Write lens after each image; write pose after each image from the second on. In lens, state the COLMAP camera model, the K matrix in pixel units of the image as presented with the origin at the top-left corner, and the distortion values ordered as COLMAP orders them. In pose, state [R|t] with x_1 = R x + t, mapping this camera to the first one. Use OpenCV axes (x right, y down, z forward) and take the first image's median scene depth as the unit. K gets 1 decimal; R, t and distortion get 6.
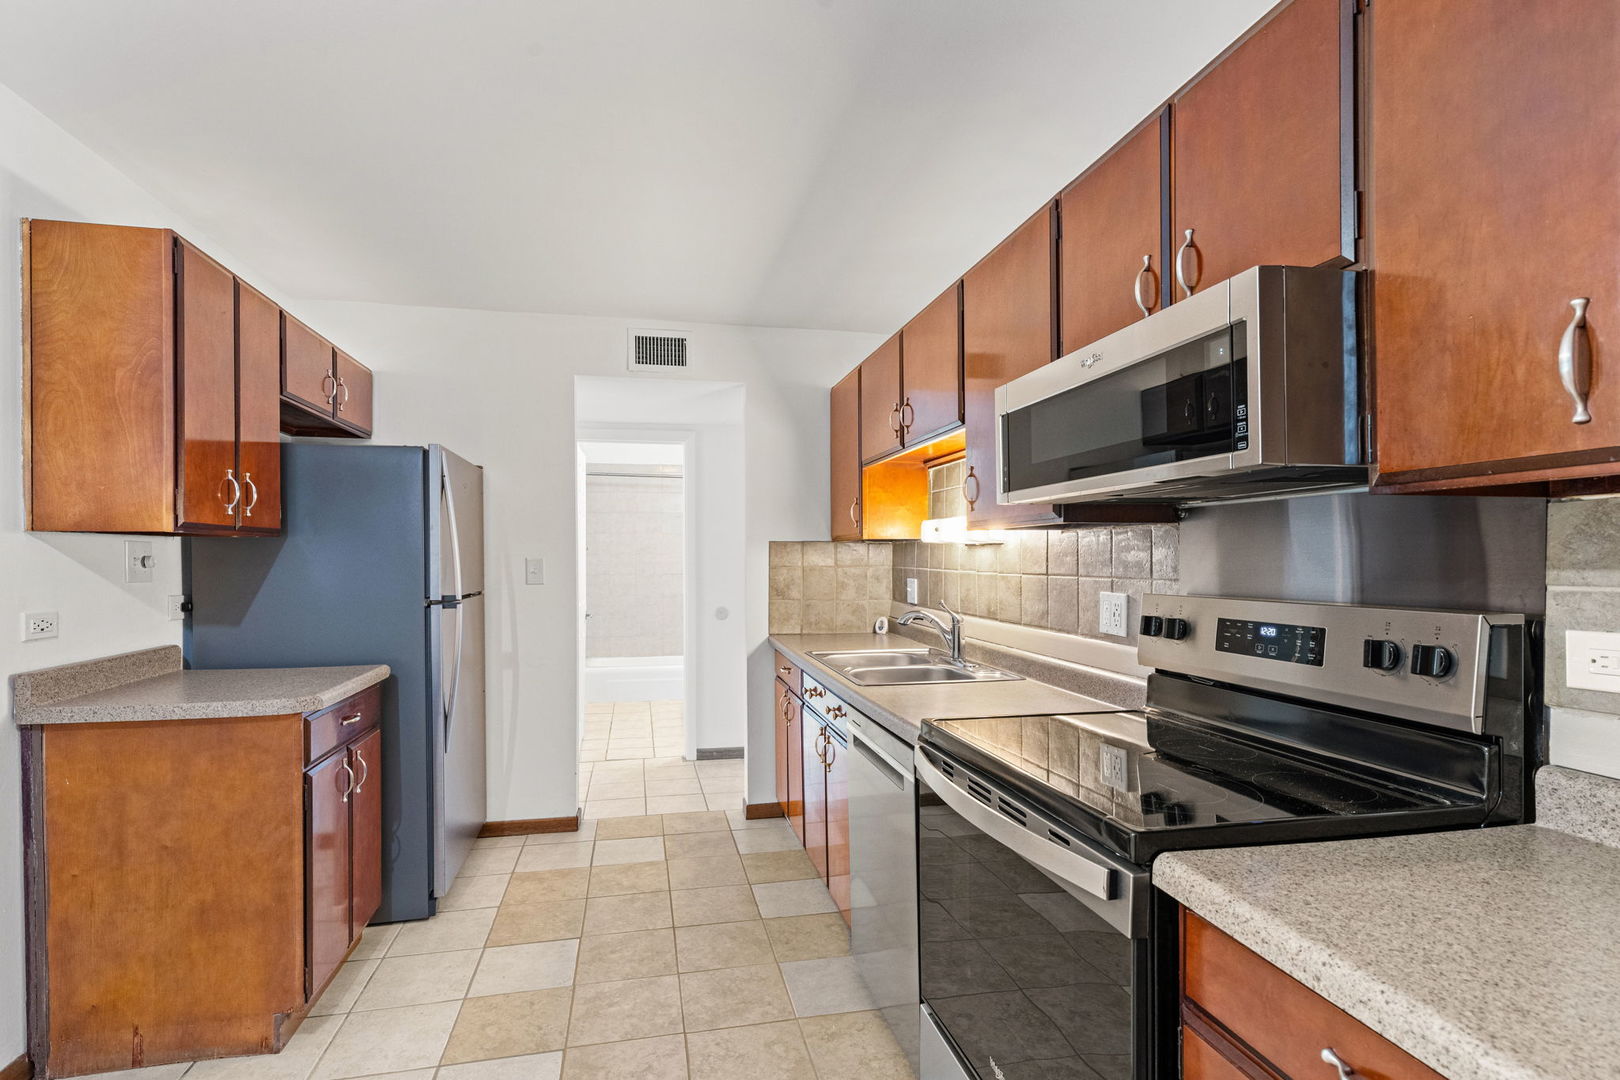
lens RADIAL K [[787.9, 0, 802.7], [0, 787.9, 552.0], [0, 0, 1]] dist [0.002382, -0.000143]
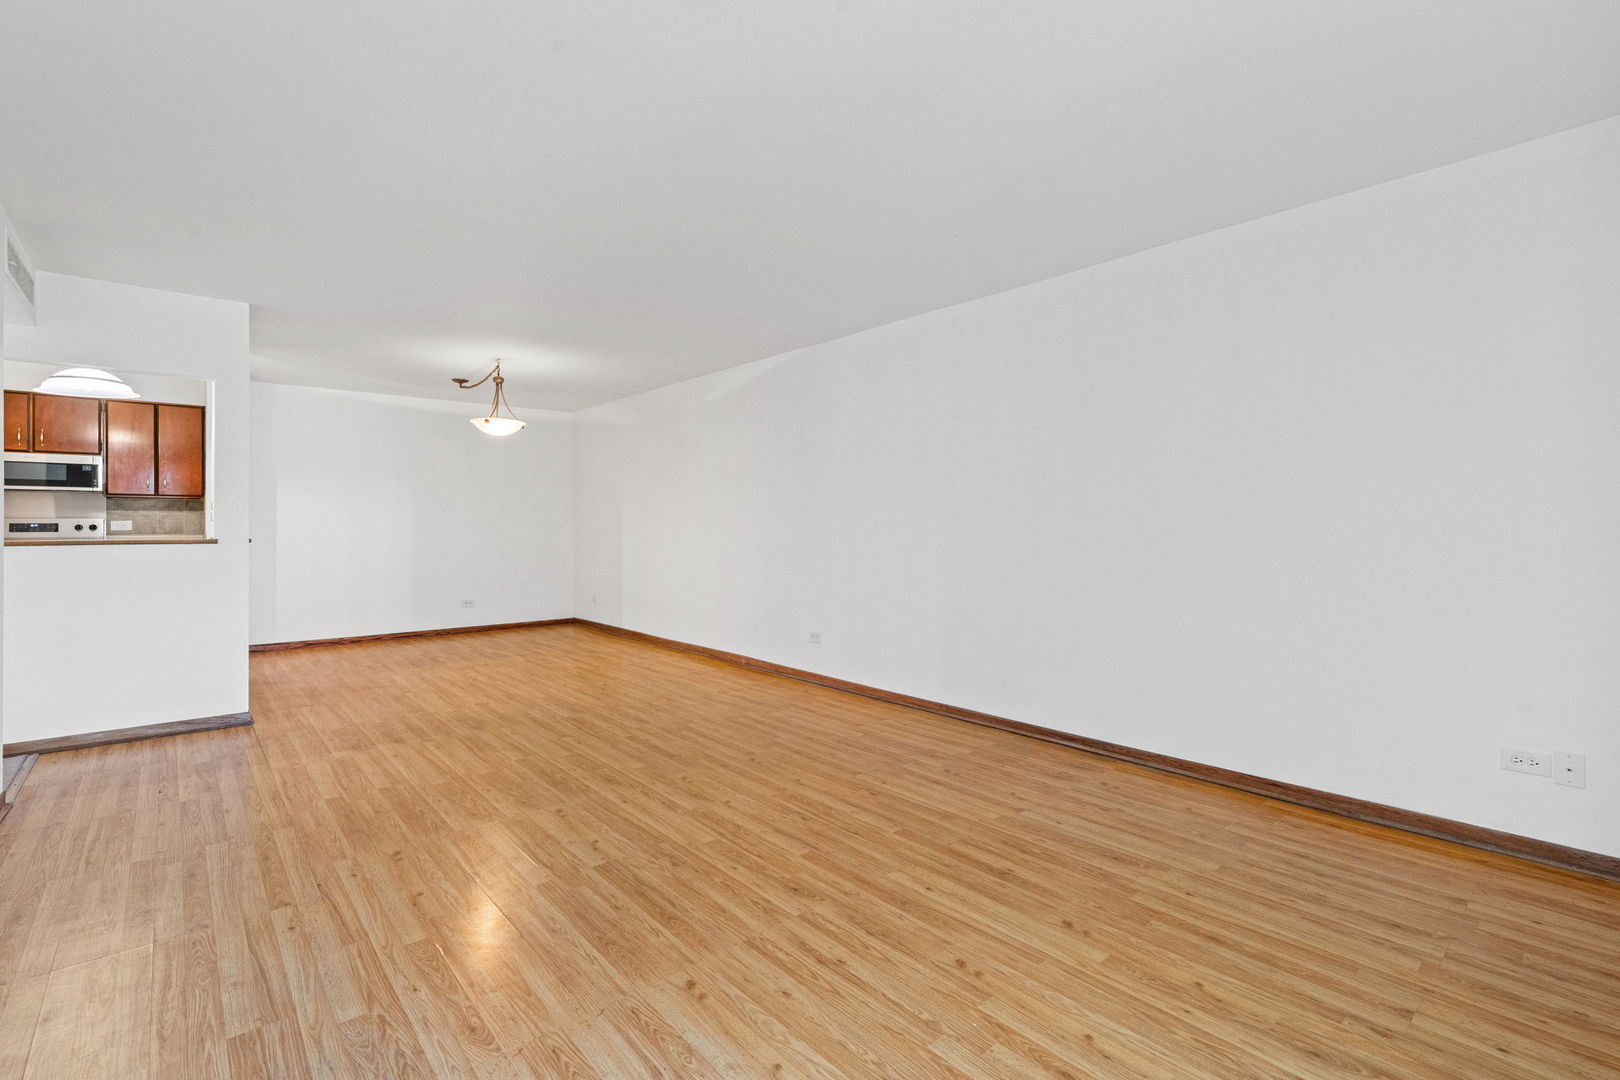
lens RADIAL K [[725.3, 0, 809.0], [0, 725.3, 525.8], [0, 0, 1]] dist [0.002919, 0.000182]
pose [[-0.488128, 0.002076, 0.872769, -2.942304], [-0.002146, 0.999991, -0.003580, 0.067989], [-0.872769, -0.003621, -0.488120, -0.412059]]
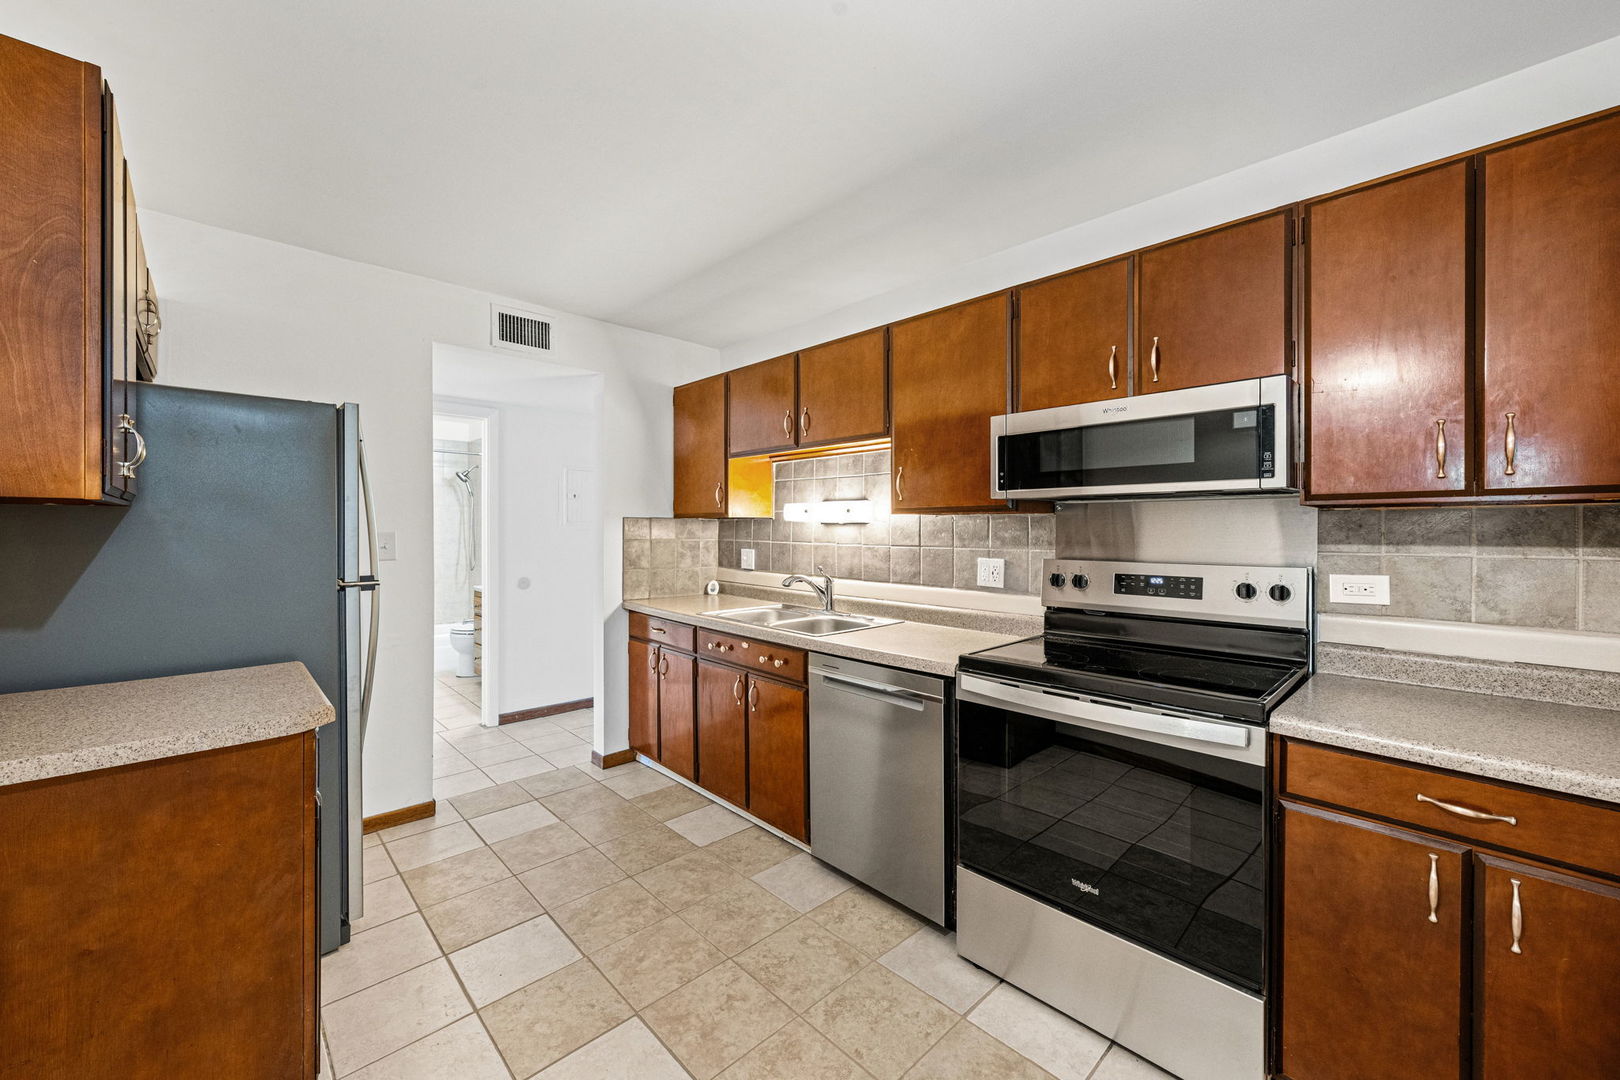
lens RADIAL K [[629.3, 0, 813.5], [0, 629.3, 524.8], [0, 0, 1]] dist [-0.000538, 0.000022]
pose [[0.846314, 0.008074, 0.532623, -0.479314], [-0.008743, 0.999961, -0.001266, -0.006797], [-0.532613, -0.003585, 0.846351, 0.162231]]
